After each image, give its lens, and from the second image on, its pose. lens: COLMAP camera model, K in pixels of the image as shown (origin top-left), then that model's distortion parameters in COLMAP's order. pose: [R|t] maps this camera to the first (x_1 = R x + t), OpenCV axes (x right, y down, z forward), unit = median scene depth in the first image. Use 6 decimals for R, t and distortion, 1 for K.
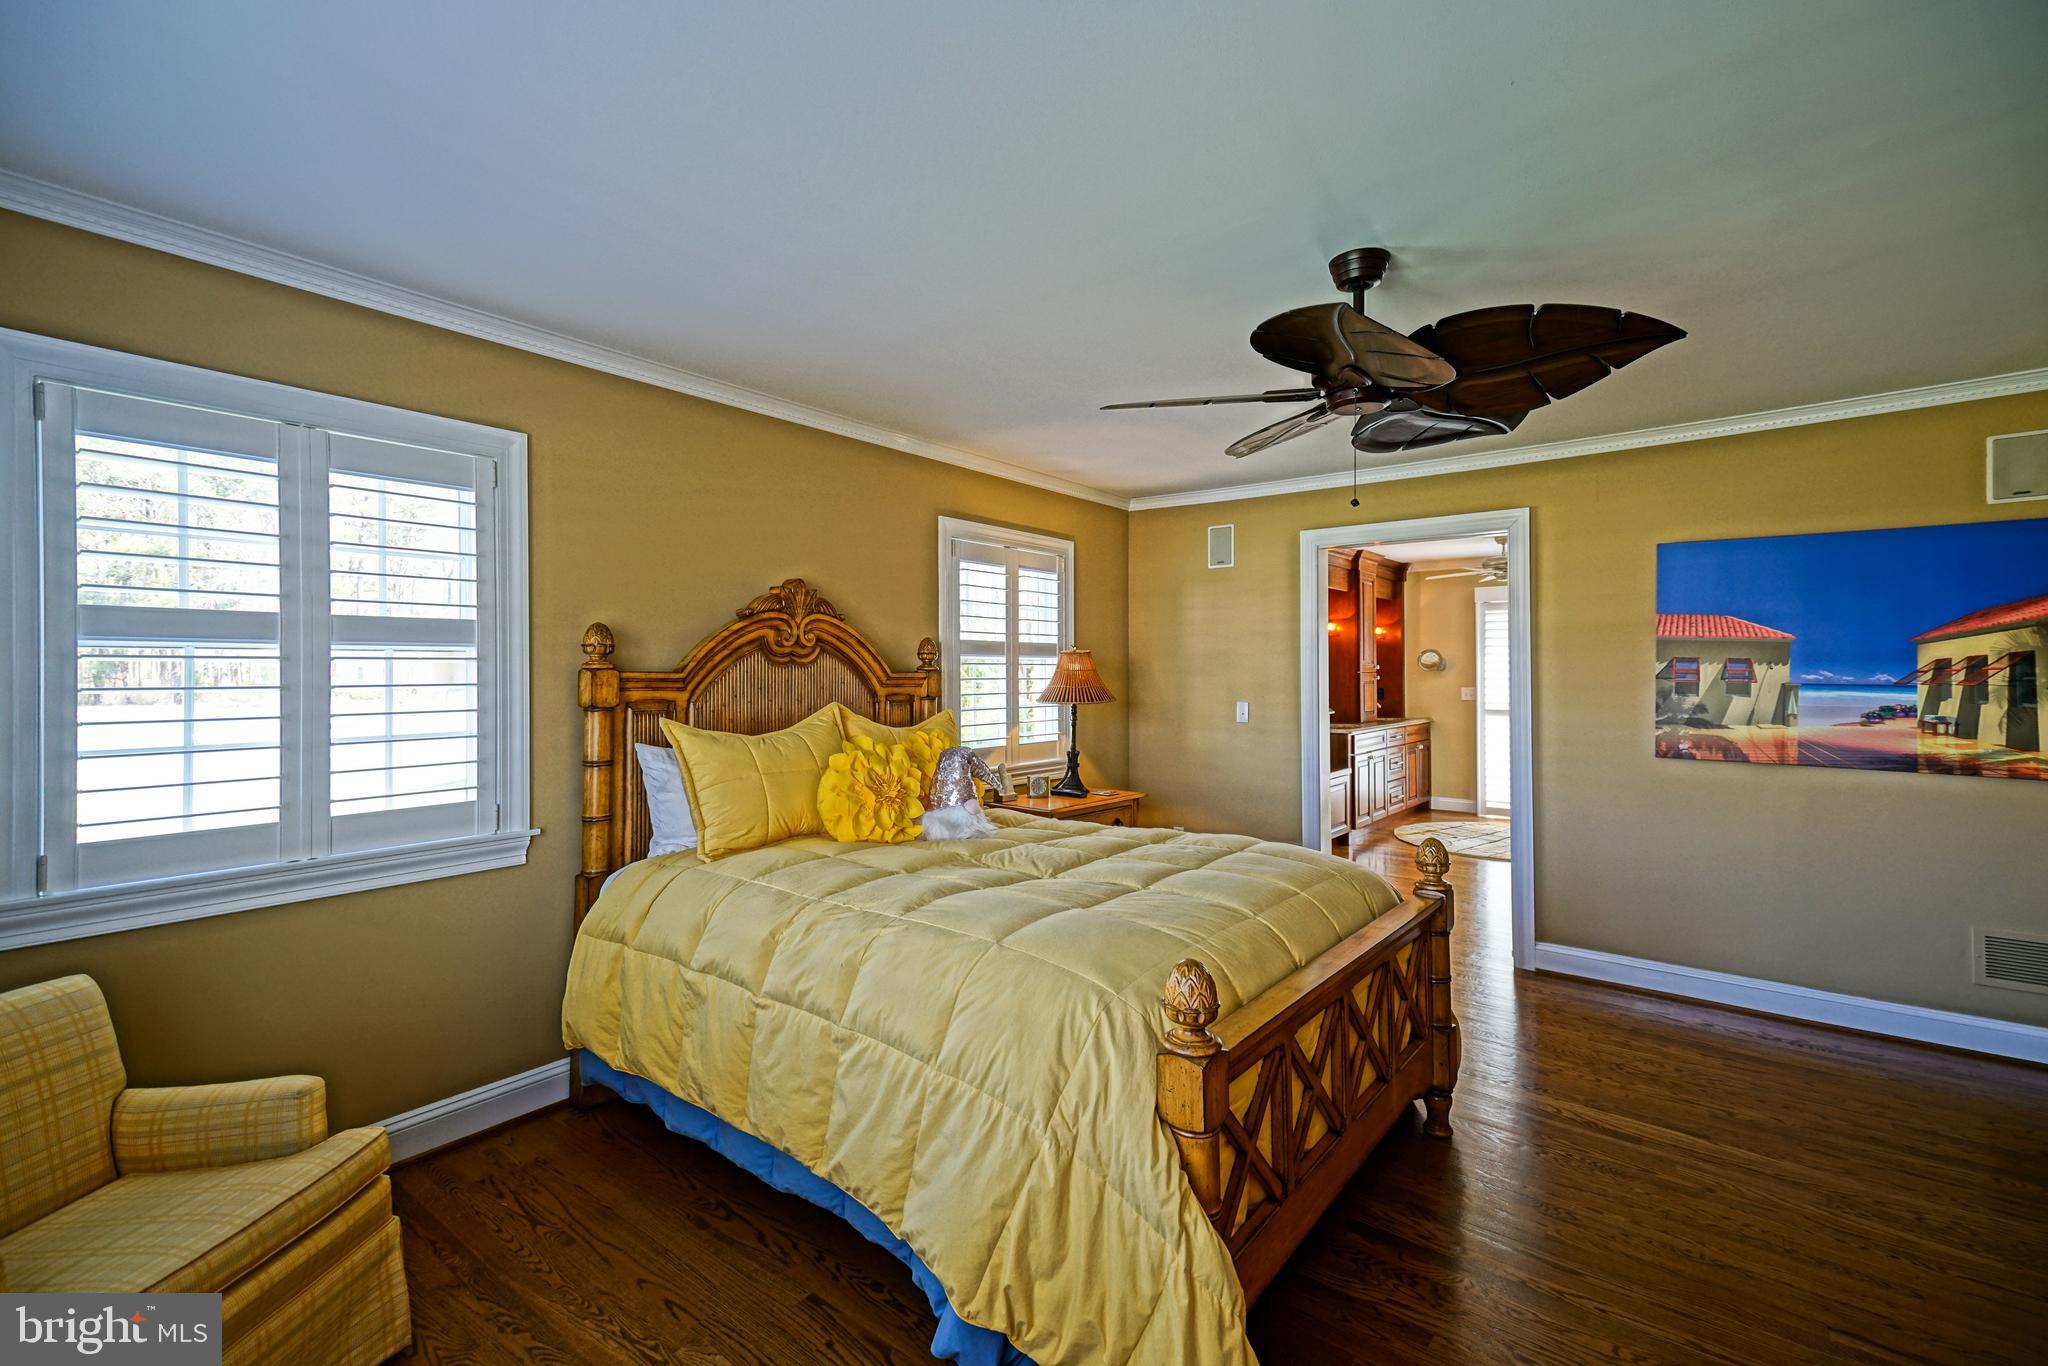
lens RADIAL K [[910.0, 0, 1028.3], [0, 910.0, 671.8], [0, 0, 1]] dist [0.041284, -0.000430]
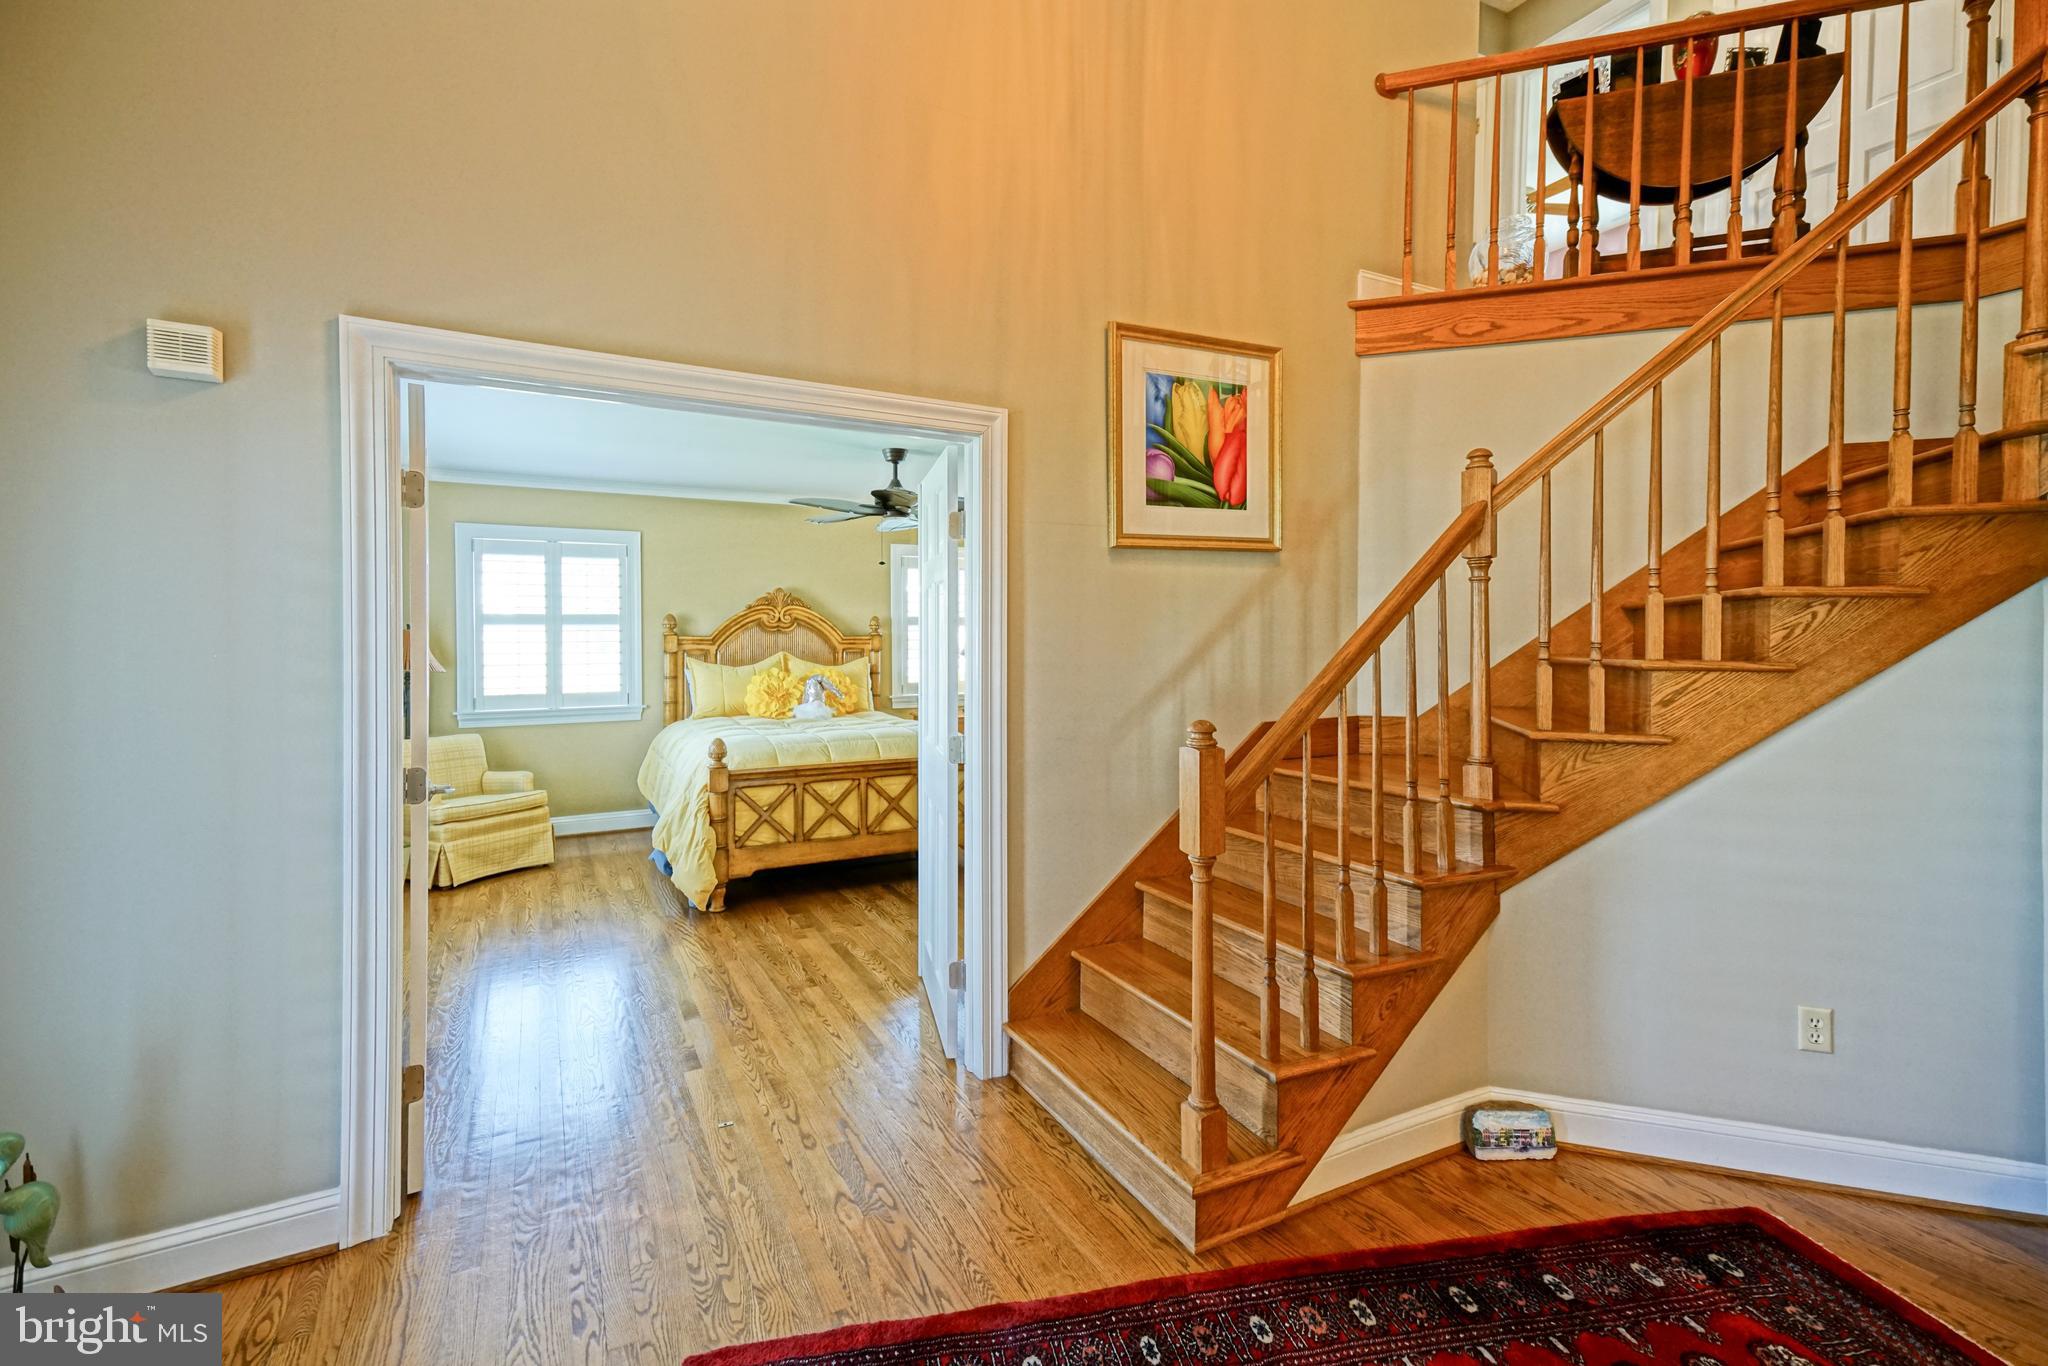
lens RADIAL K [[910.0, 0, 1017.6], [0, 910.0, 639.5], [0, 0, 1]] dist [0.041284, -0.000430]
pose [[0.918161, 0.005335, -0.396171, 1.158288], [-0.002153, 0.999962, 0.008477, -0.012266], [0.396201, -0.006930, 0.918138, -0.680197]]
